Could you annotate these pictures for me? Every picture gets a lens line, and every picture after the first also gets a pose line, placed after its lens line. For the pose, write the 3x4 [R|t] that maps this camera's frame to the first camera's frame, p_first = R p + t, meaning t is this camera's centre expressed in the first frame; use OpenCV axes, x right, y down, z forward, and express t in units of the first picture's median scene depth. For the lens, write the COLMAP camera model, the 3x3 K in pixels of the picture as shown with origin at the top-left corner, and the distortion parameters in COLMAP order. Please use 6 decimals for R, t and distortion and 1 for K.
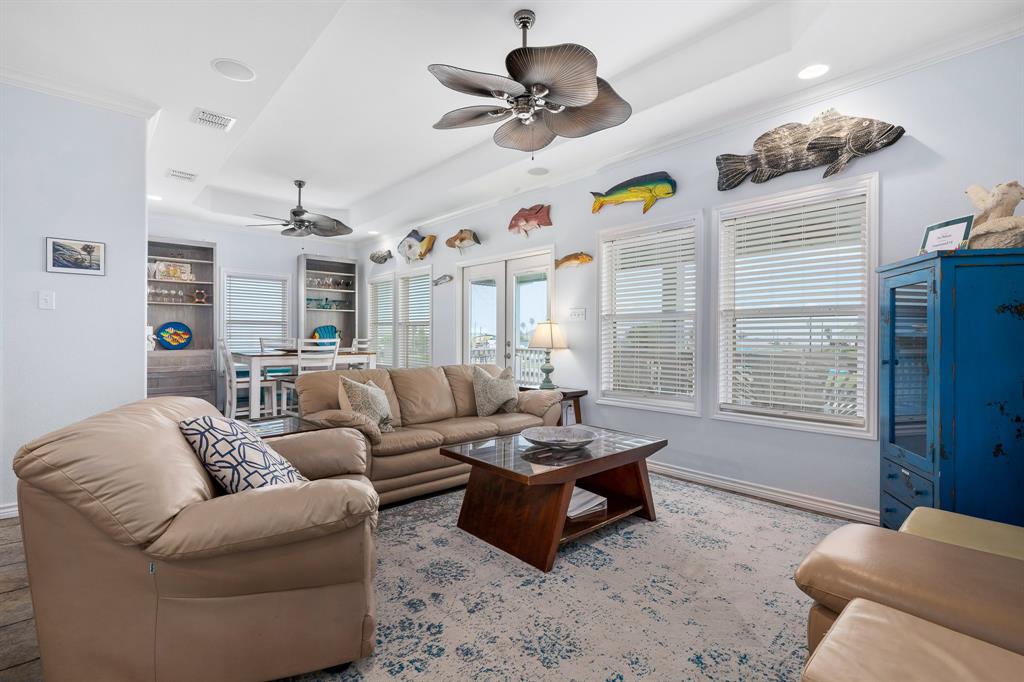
lens RADIAL K [[466.9, 0, 511.0], [0, 466.9, 338.5], [0, 0, 1]] dist [-0.001248, 0.001754]
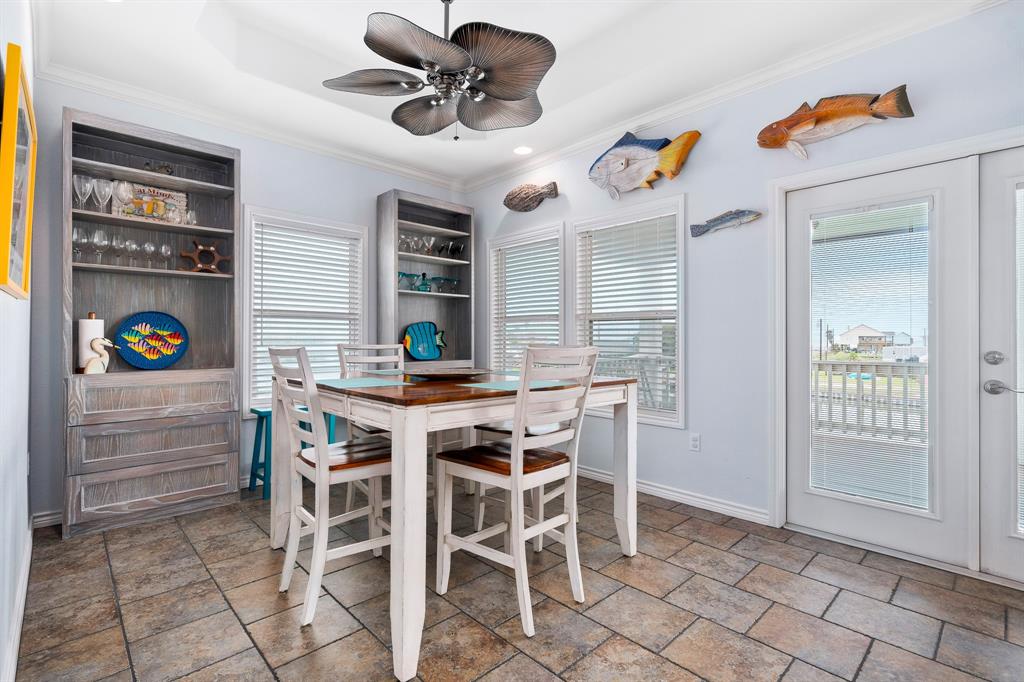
lens RADIAL K [[466.9, 0, 507.7], [0, 466.9, 336.2], [0, 0, 1]] dist [-0.001248, 0.001754]
pose [[0.999596, -0.001910, 0.028343, -0.366484], [0.002141, 0.999965, -0.008100, -0.005091], [-0.028327, 0.008158, 0.999565, 0.506578]]
